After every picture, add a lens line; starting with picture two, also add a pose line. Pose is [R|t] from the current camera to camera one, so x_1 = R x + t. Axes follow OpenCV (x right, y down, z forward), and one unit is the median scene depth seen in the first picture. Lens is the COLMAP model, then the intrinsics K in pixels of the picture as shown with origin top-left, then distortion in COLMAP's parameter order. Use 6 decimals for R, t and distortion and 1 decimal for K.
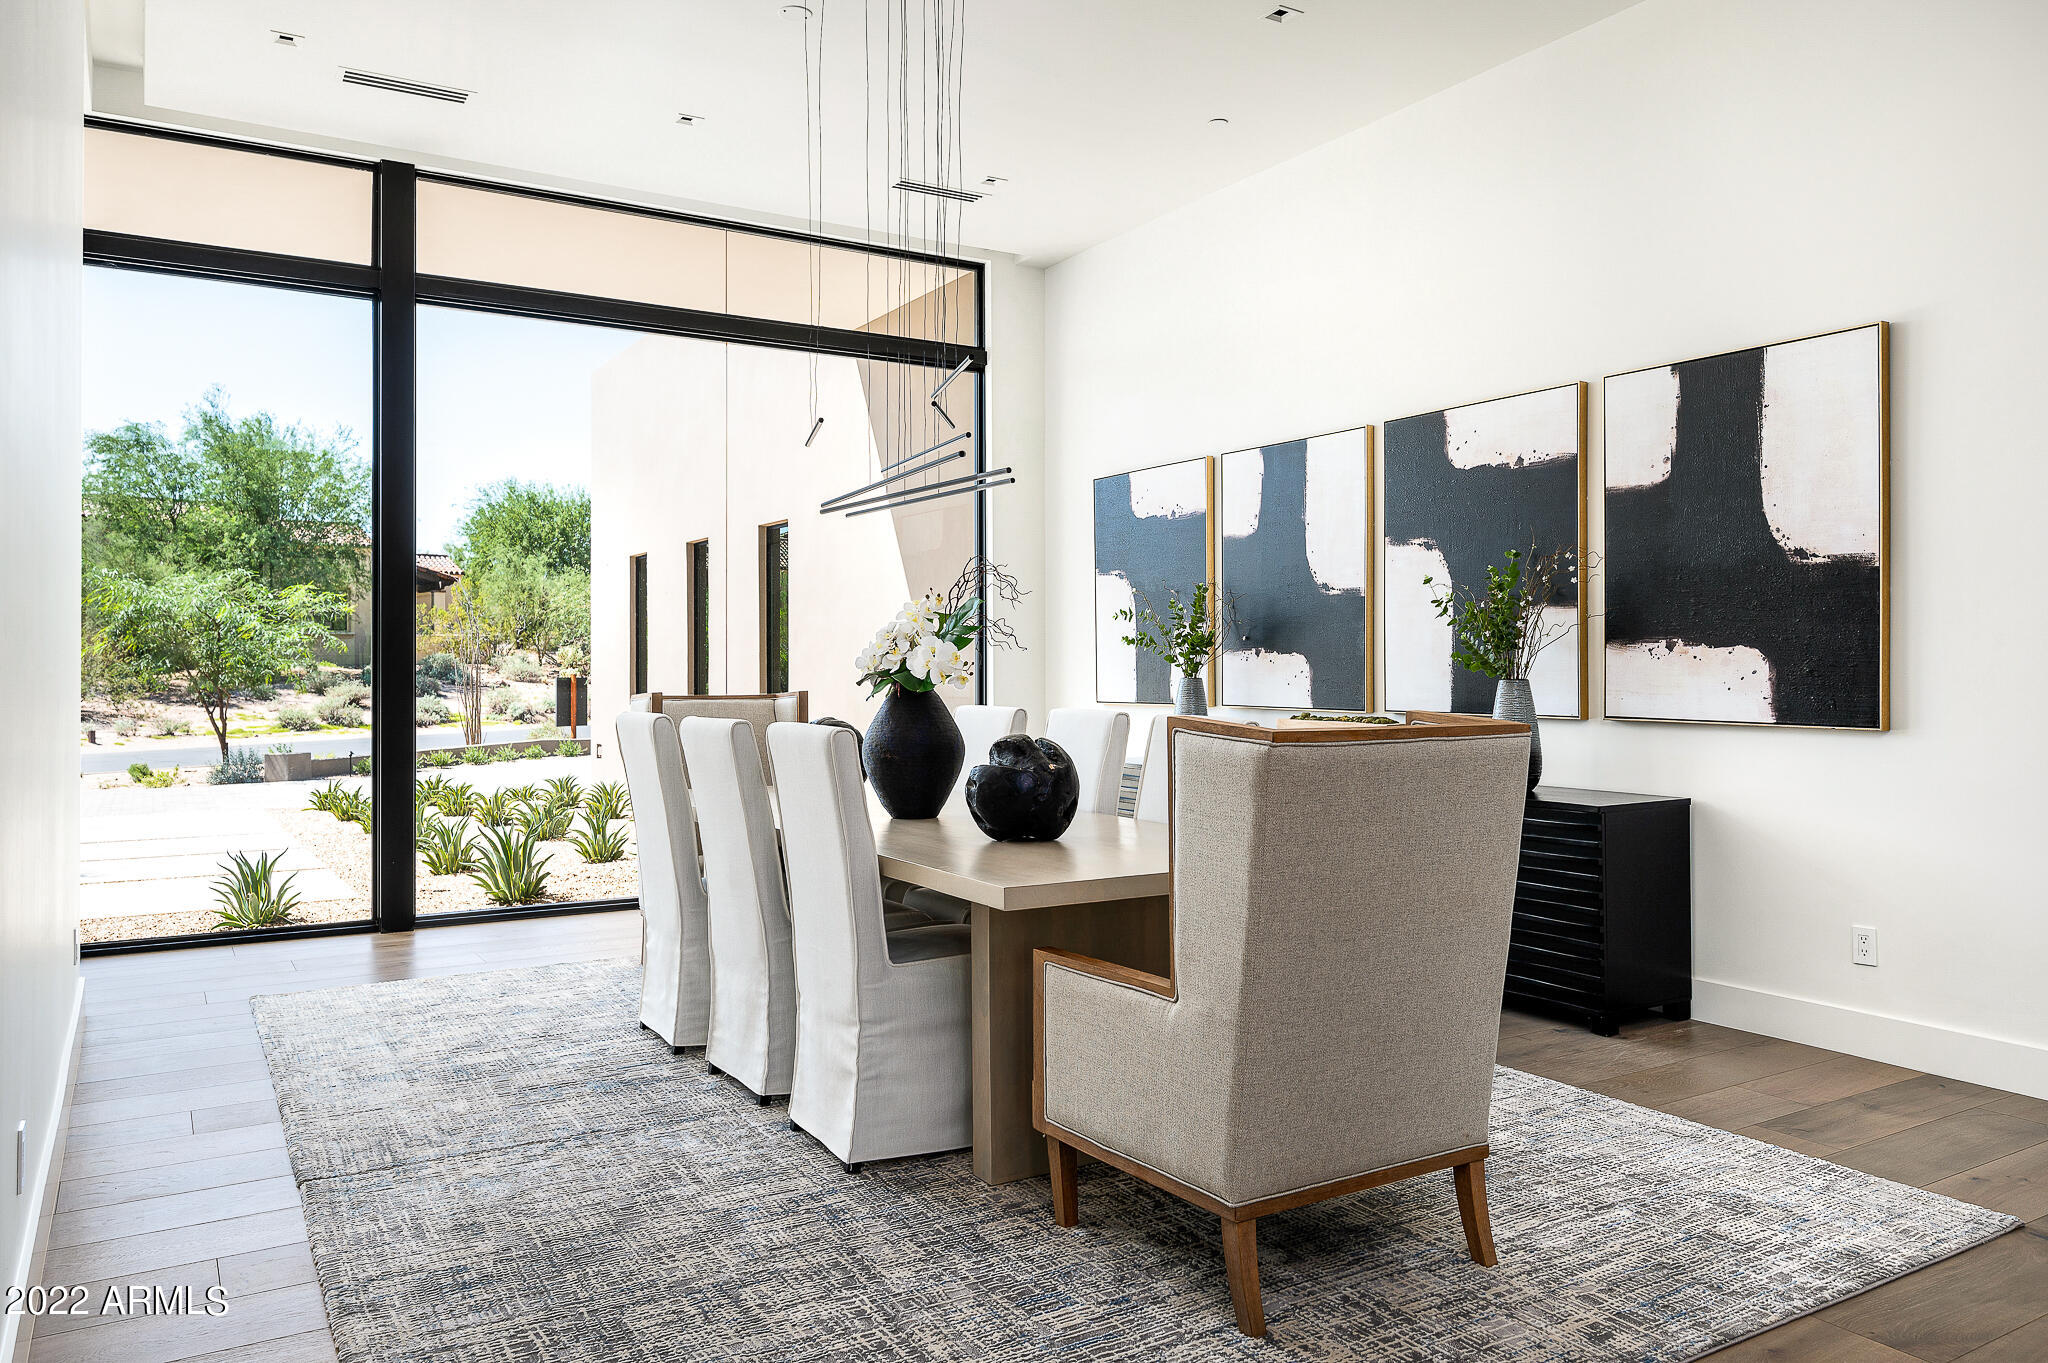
lens RADIAL K [[1396.7, 0, 1014.5], [0, 1396.7, 677.6], [0, 0, 1]] dist [-0.032671, -0.000671]
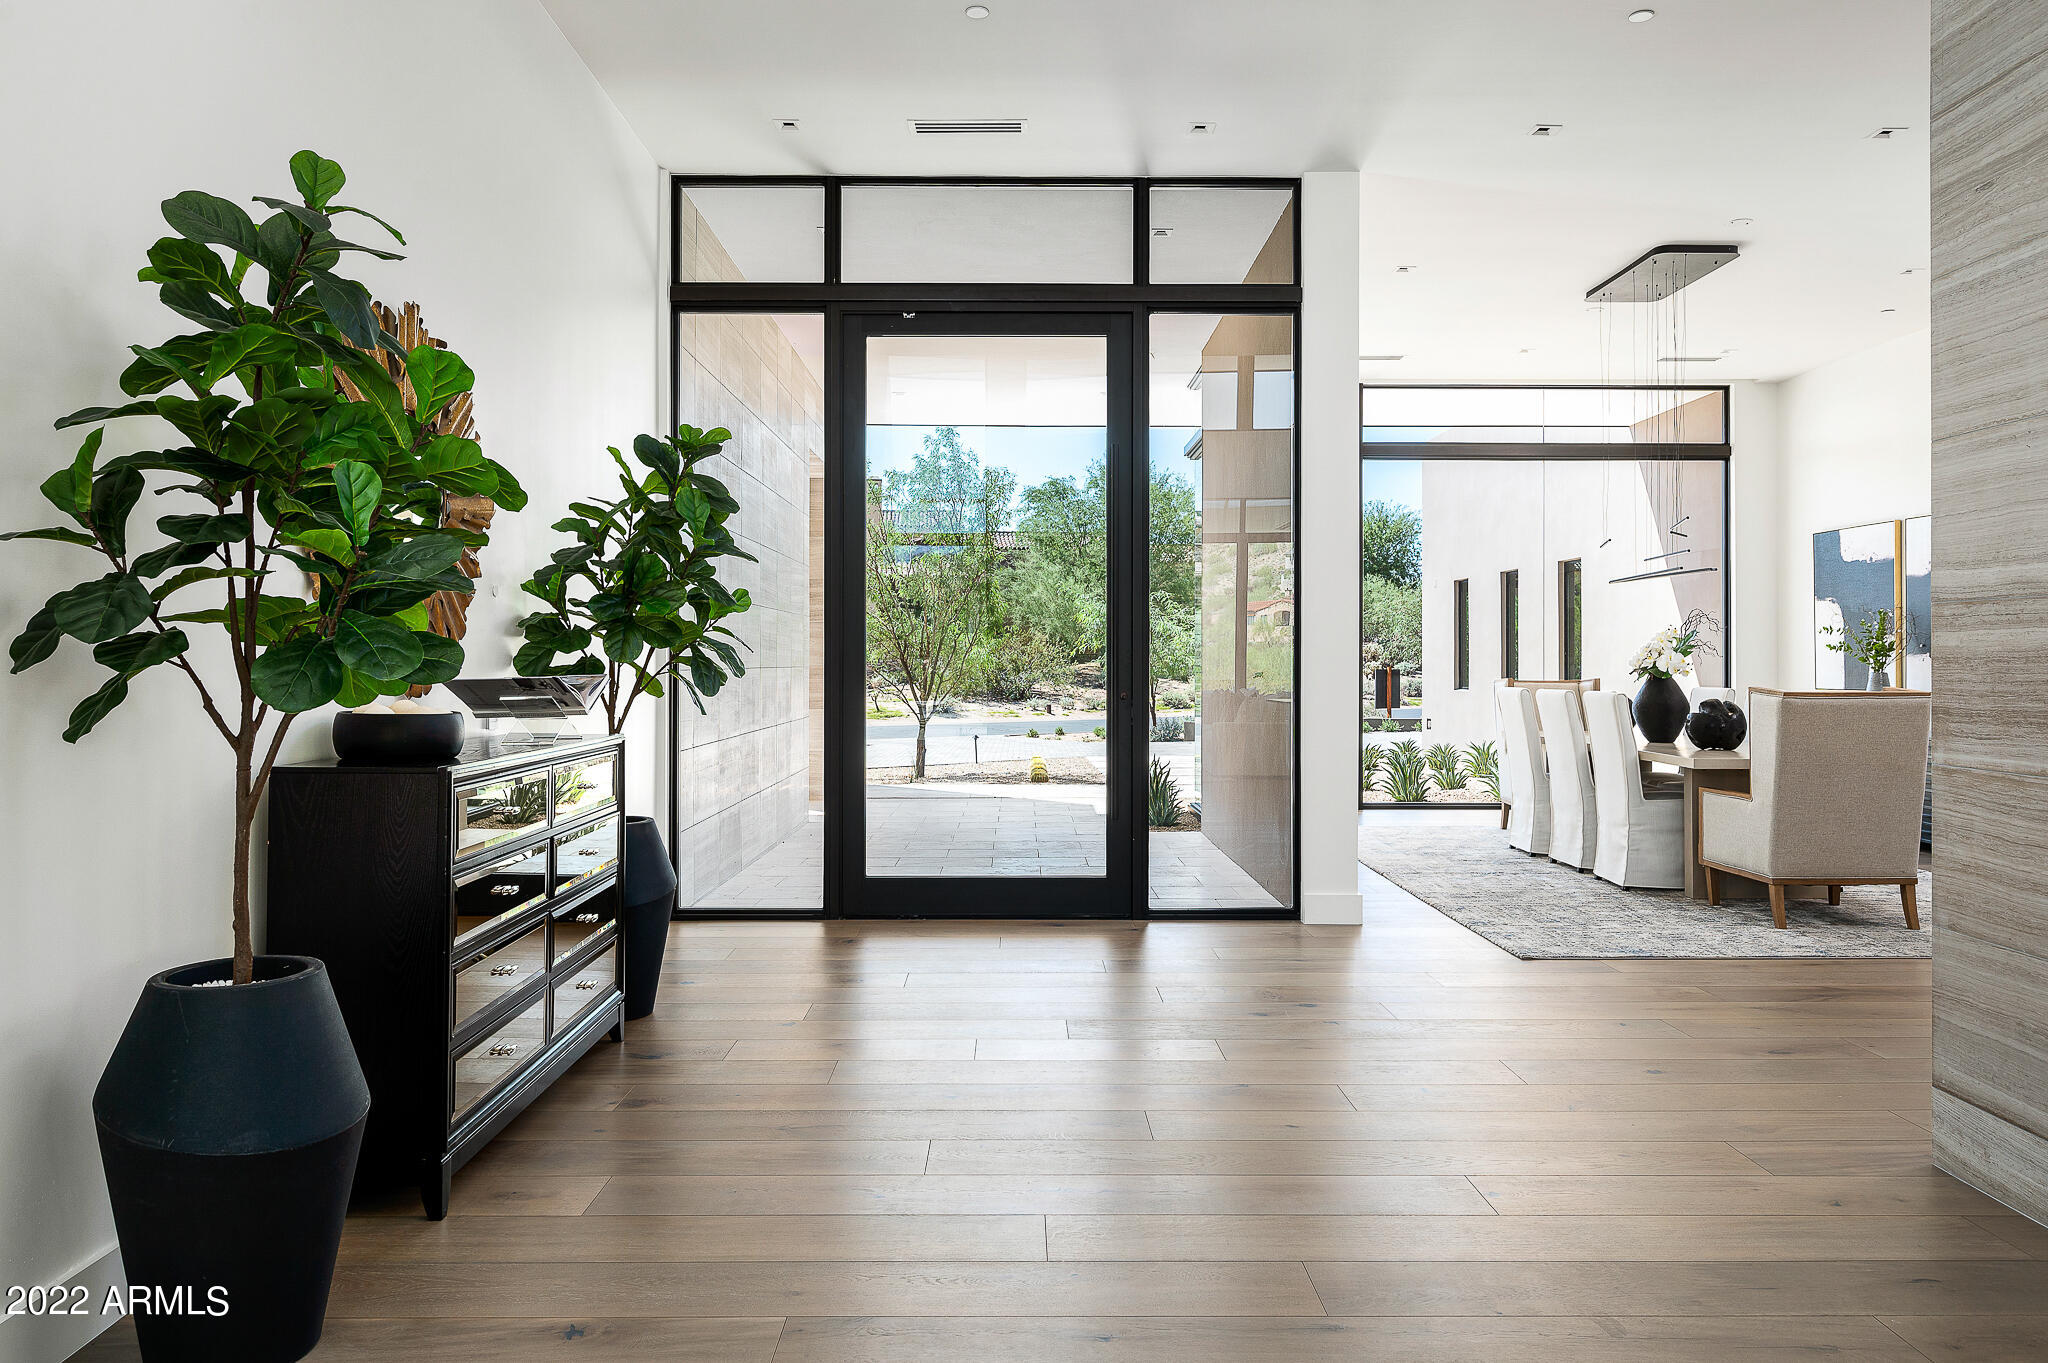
lens RADIAL K [[1390.3, 0, 1017.1], [0, 1390.3, 653.9], [0, 0, 1]] dist [-0.003008, 0.001172]
pose [[0.859533, 0.000279, -0.511080, 0.091335], [-0.006343, 0.999929, -0.010122, 0.000938], [0.511040, 0.011942, 0.859474, -0.702072]]
